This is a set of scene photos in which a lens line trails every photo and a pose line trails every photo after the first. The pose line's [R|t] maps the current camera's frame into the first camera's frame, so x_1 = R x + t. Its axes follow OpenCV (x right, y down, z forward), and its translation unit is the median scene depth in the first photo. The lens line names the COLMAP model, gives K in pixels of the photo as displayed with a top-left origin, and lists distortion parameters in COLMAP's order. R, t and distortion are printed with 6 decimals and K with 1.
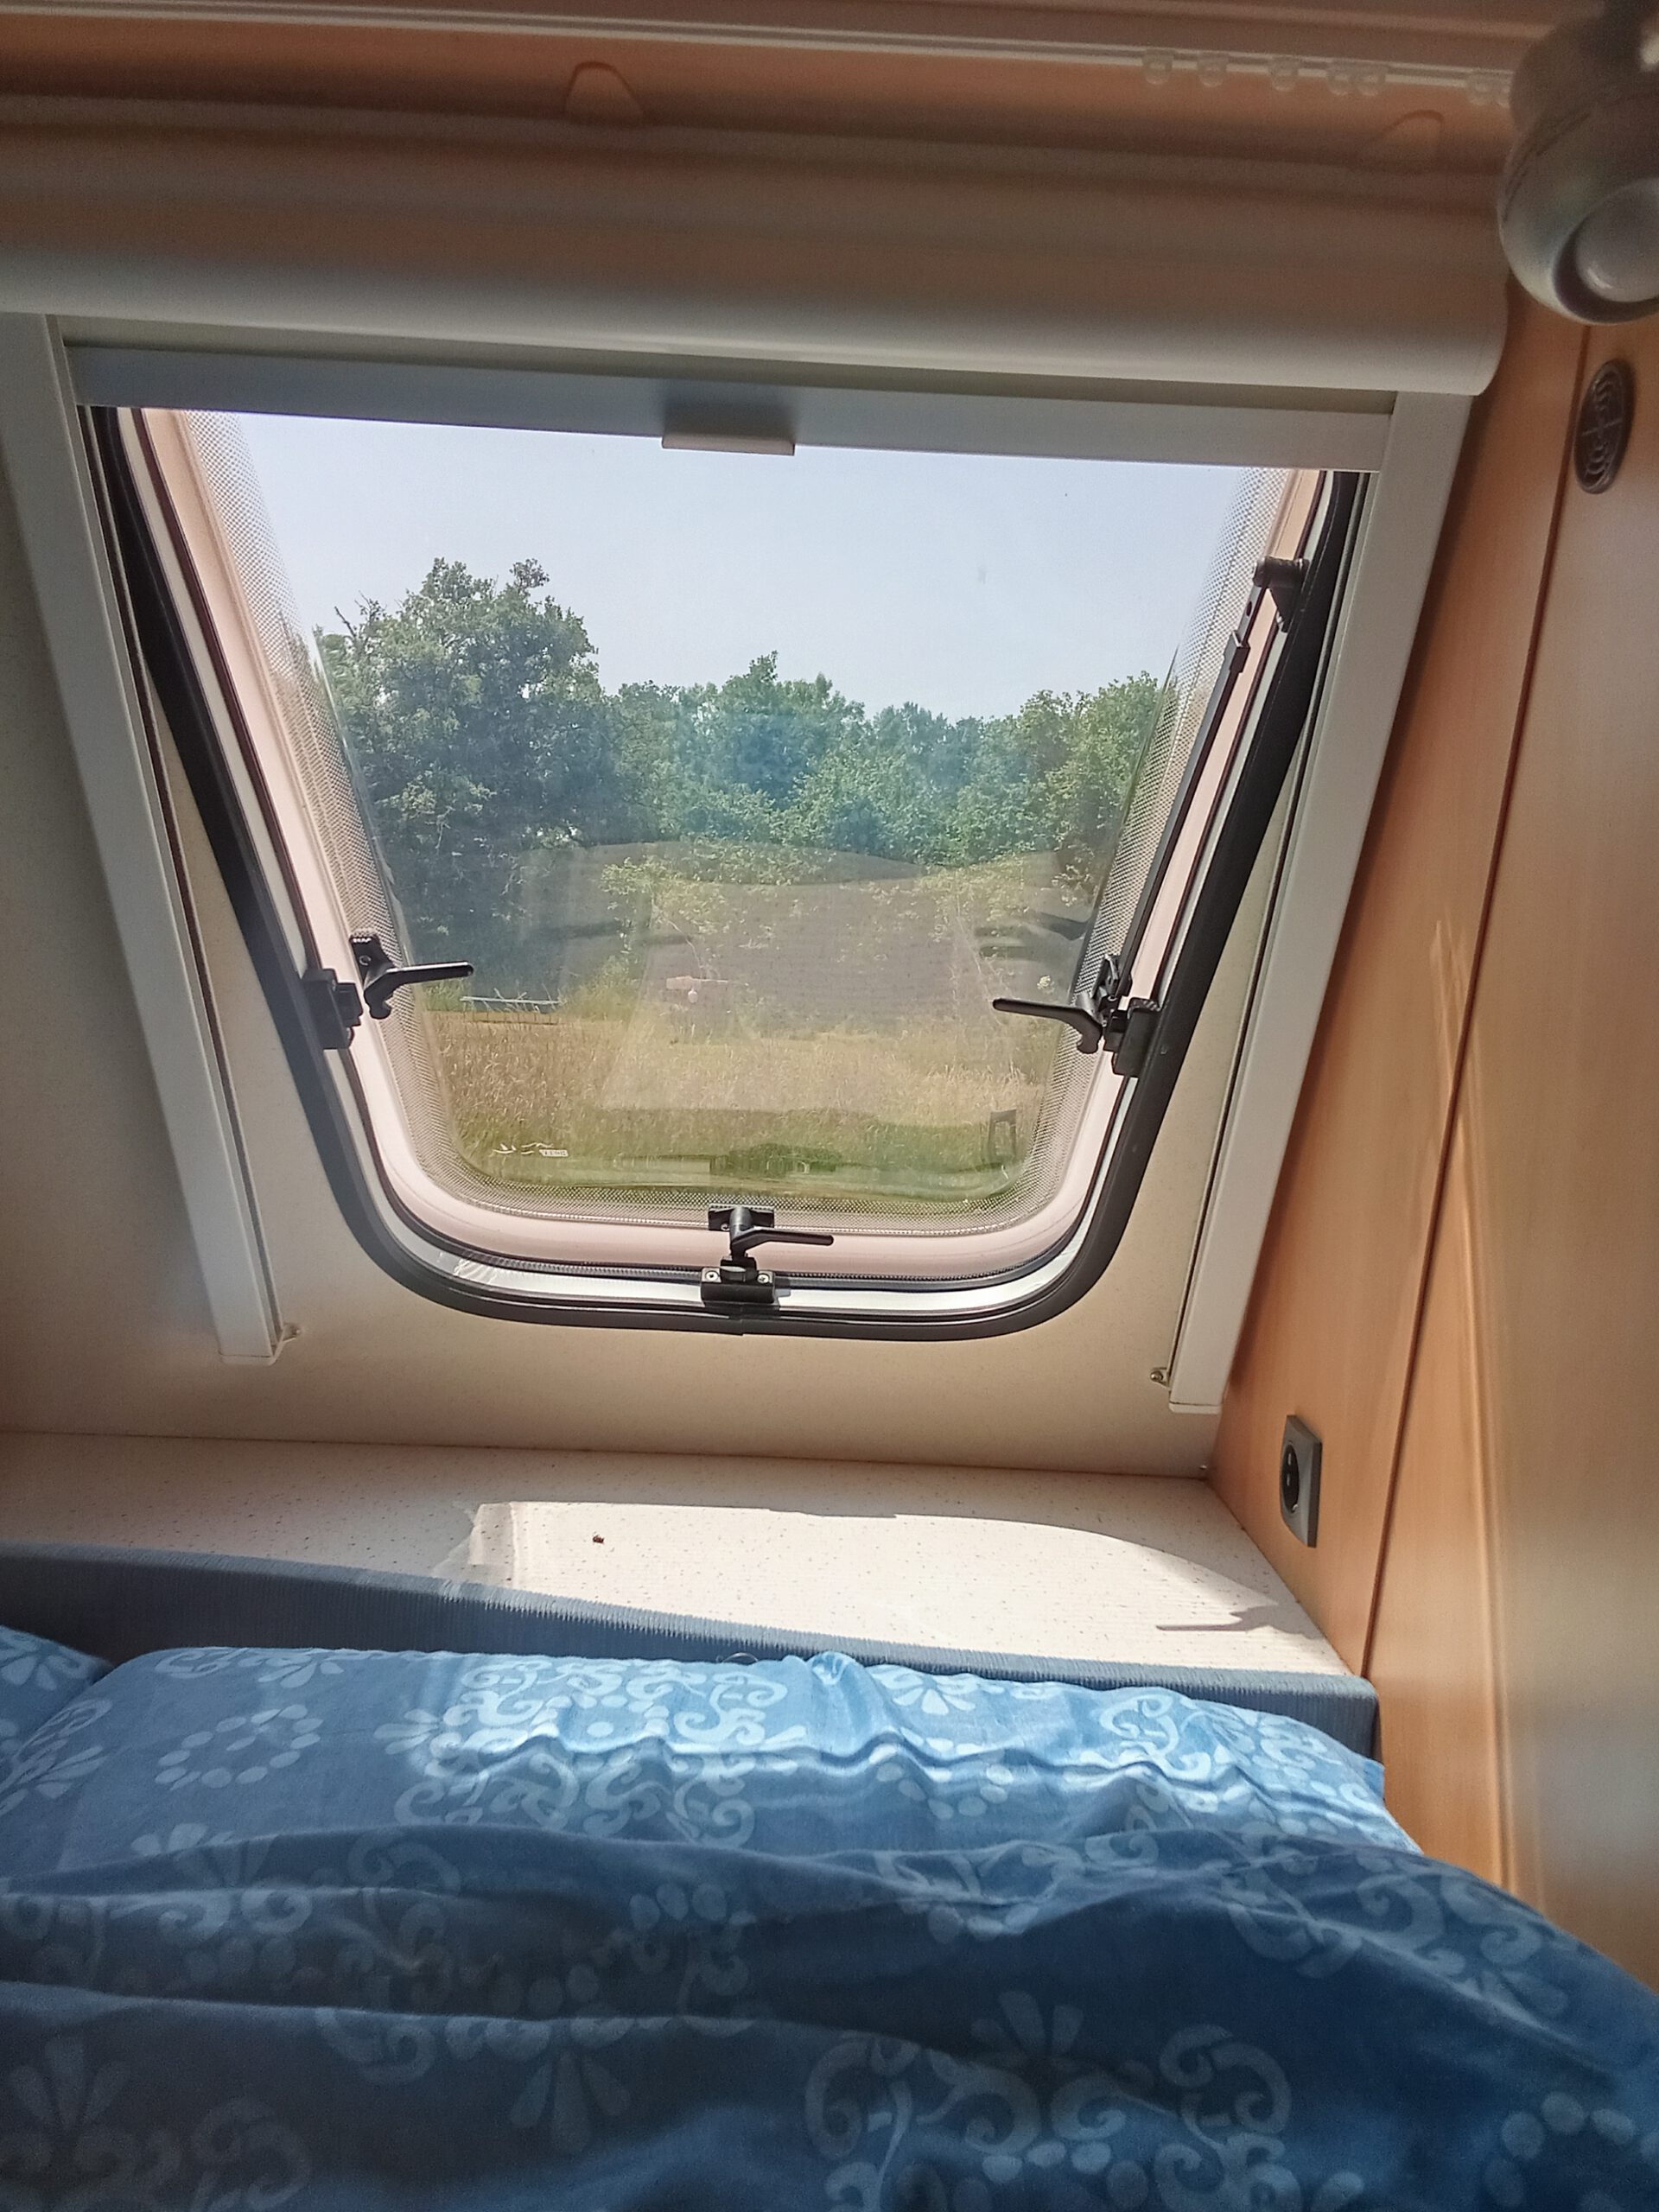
lens RADIAL K [[1730.6, 0, 800.7], [0, 1730.6, 1189.0], [0, 0, 1]] dist [0.049105, -0.043019]
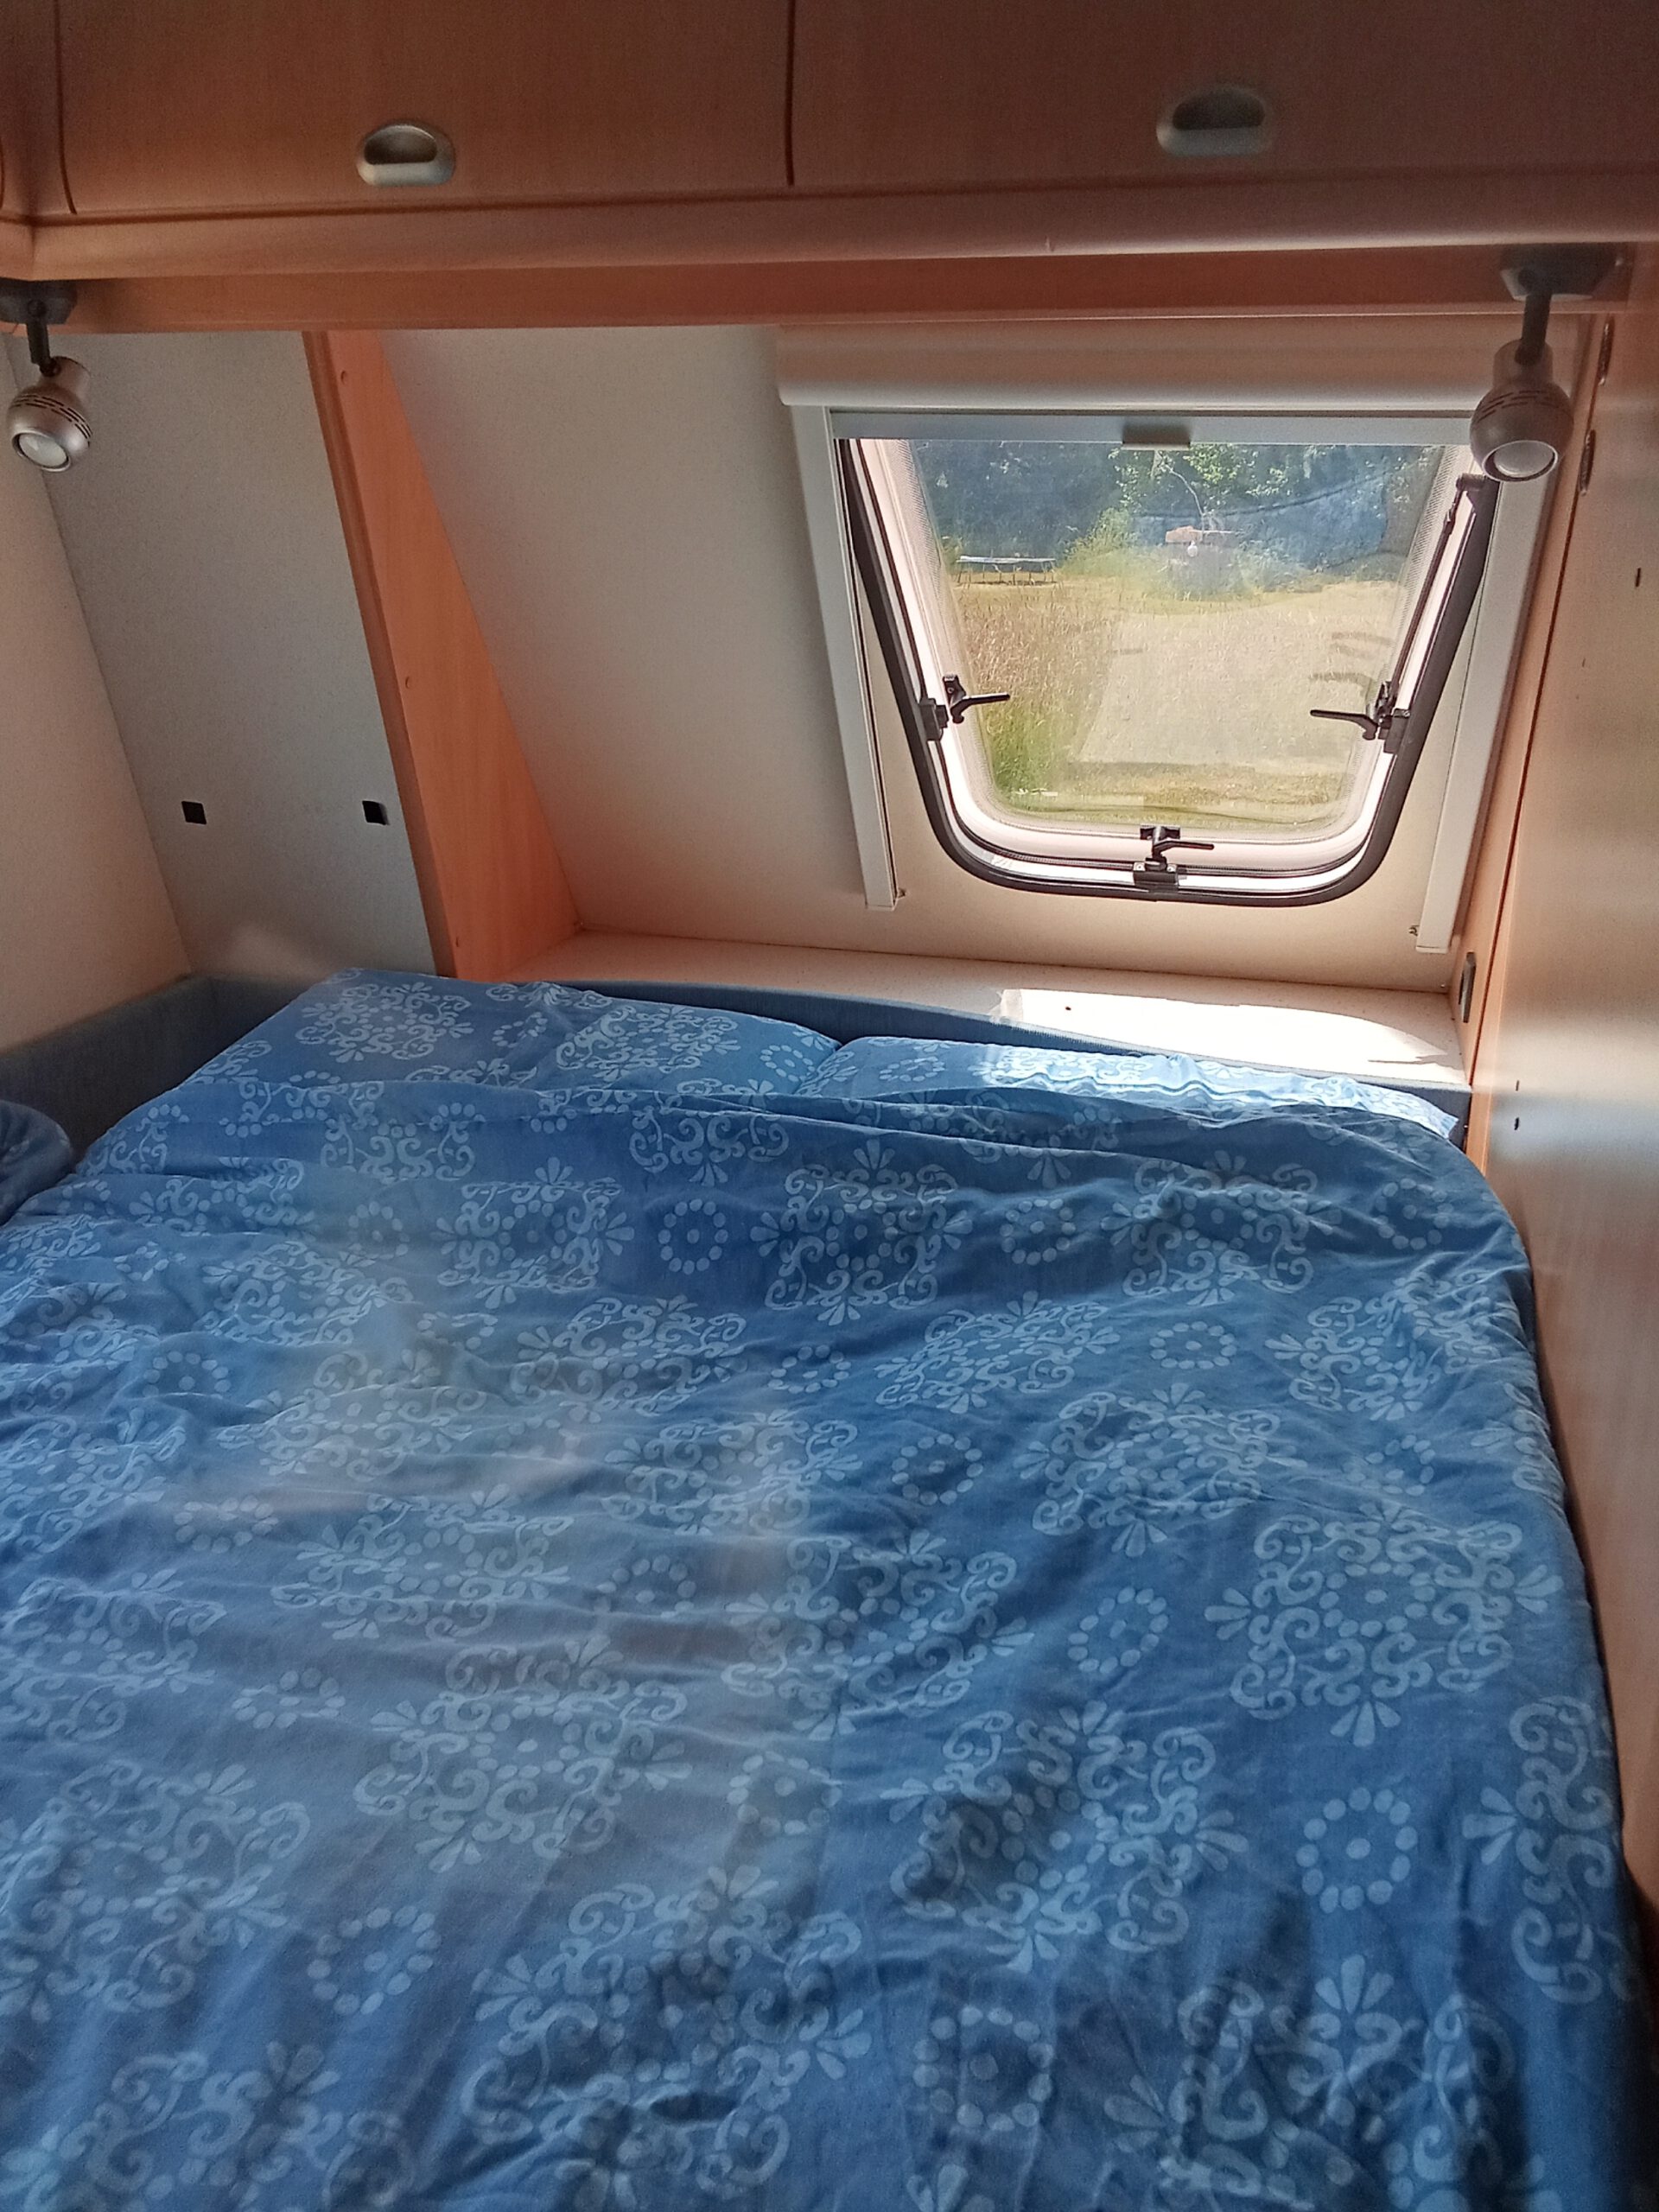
lens RADIAL K [[1730.6, 0, 716.4], [0, 1730.6, 1090.6], [0, 0, 1]] dist [0.049105, -0.043019]
pose [[0.948105, 0.056626, -0.312874, 0.111513], [0.005012, 0.981230, 0.192776, -0.072707], [0.317917, -0.184340, 0.930026, -0.860478]]
